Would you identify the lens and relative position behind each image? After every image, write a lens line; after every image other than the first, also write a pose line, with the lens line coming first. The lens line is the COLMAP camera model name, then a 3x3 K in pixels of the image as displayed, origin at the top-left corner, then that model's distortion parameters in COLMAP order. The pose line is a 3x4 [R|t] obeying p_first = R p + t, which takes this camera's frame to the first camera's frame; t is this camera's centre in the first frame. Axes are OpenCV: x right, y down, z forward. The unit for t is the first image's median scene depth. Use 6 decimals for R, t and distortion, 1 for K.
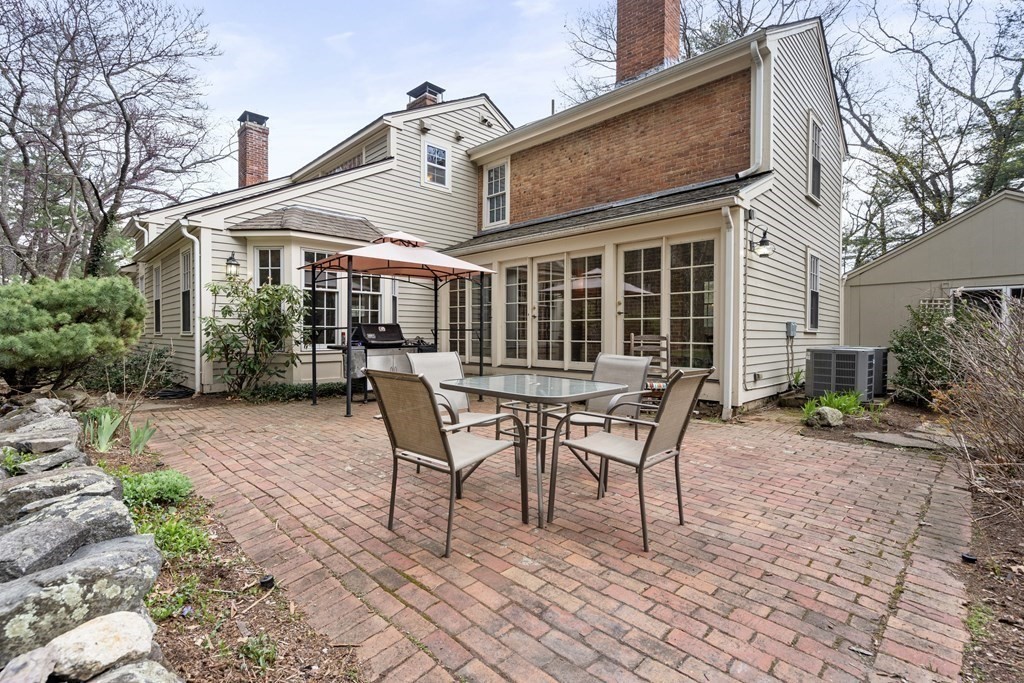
lens RADIAL K [[463.8, 0, 501.6], [0, 463.8, 336.3], [0, 0, 1]] dist [0.002833, 0.000447]
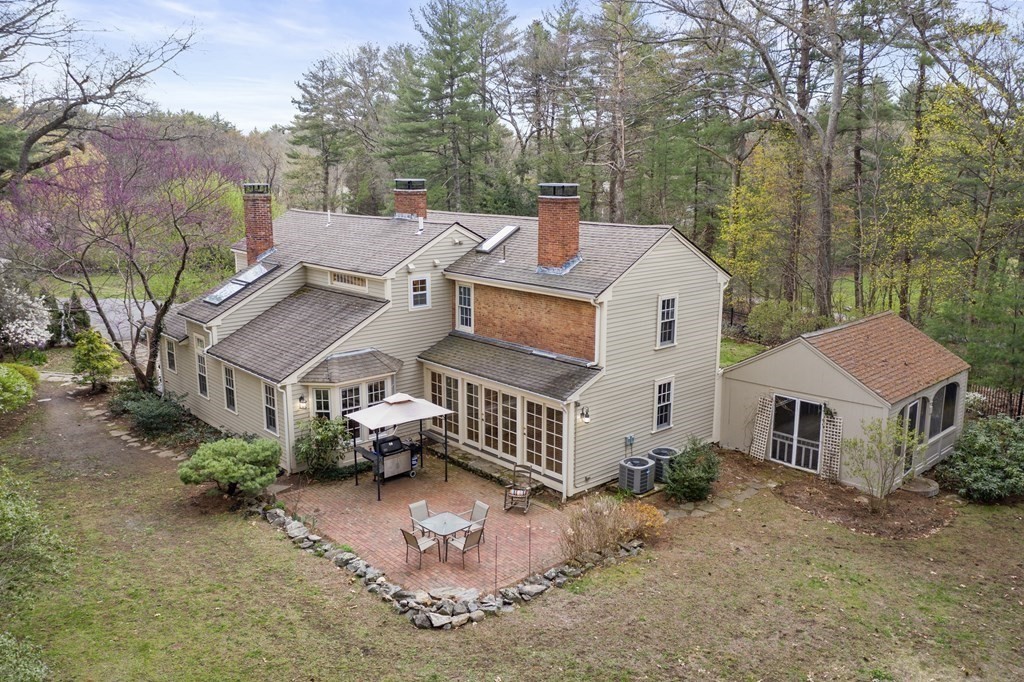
lens RADIAL K [[812.9, 0, 517.4], [0, 812.9, 331.4], [0, 0, 1]] dist [-0.005863, -0.003449]
pose [[0.999085, 0.007108, -0.042164, 0.322034], [0.001400, 0.980117, 0.198415, -0.941944], [0.042736, -0.198293, 0.979211, -1.749845]]
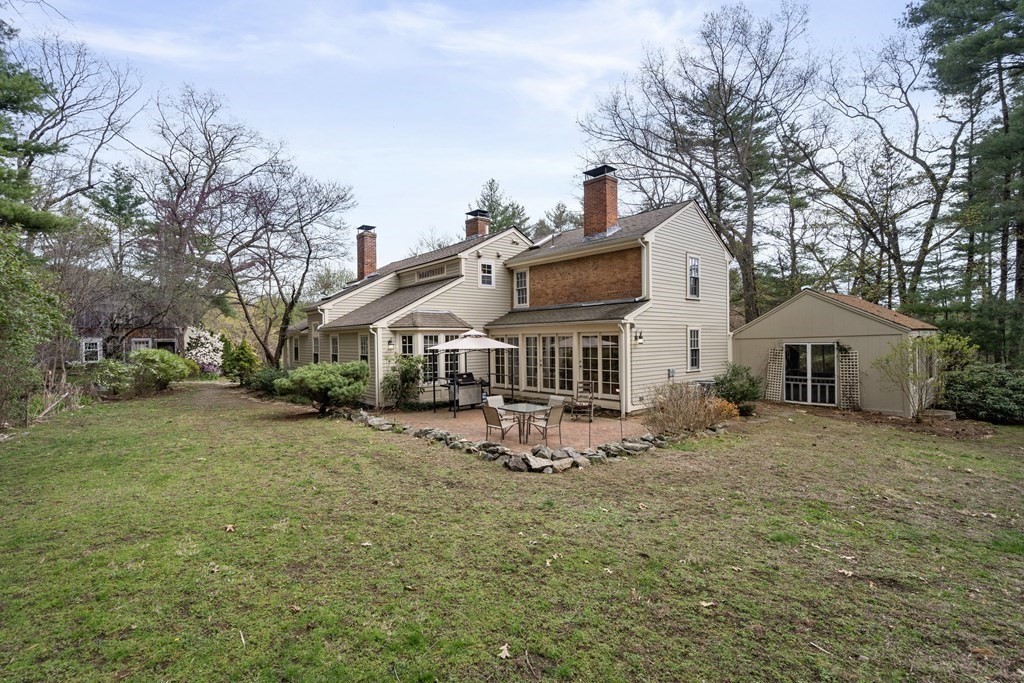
lens RADIAL K [[460.0, 0, 507.7], [0, 460.0, 341.8], [0, 0, 1]] dist [-0.004776, -0.000613]
pose [[0.997285, -0.015399, -0.072007, 0.076503], [0.015382, 0.999881, -0.000788, -0.145359], [0.072011, -0.000322, 0.997404, -0.923608]]
